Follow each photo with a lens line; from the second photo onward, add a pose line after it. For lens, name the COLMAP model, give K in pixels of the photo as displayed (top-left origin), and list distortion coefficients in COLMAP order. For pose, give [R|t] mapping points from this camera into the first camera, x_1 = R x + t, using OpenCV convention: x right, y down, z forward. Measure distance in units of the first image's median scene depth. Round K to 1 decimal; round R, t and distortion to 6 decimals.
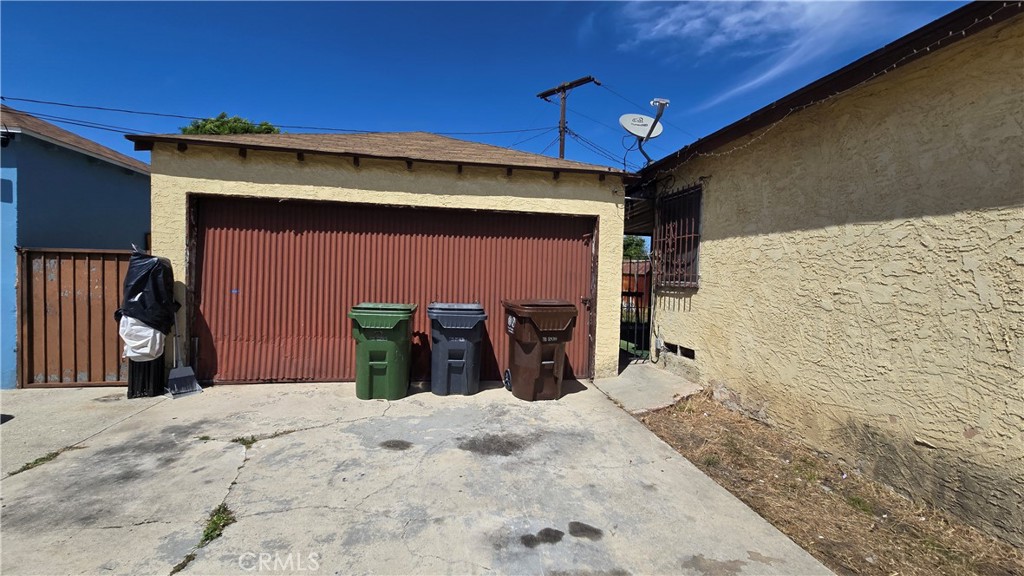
lens RADIAL K [[422.4, 0, 525.0], [0, 422.4, 288.5], [0, 0, 1]] dist [-0.014140, 0.004789]
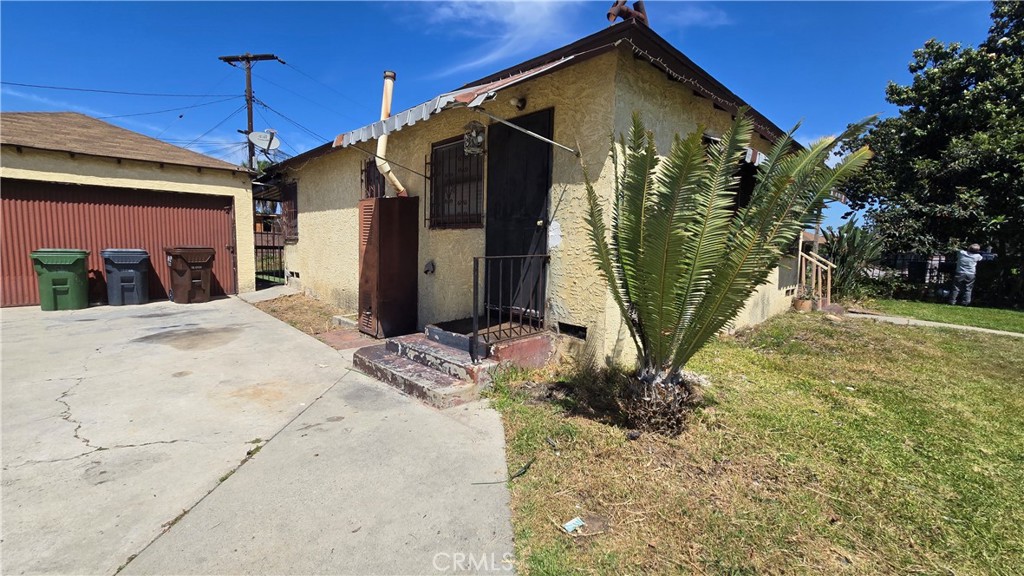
lens RADIAL K [[422.4, 0, 525.0], [0, 422.4, 288.5], [0, 0, 1]] dist [-0.014140, 0.004789]
pose [[0.834277, -0.064748, 0.547531, 0.211867], [0.017127, 0.995645, 0.091644, 0.061754], [-0.551080, -0.067079, 0.831752, -1.095000]]
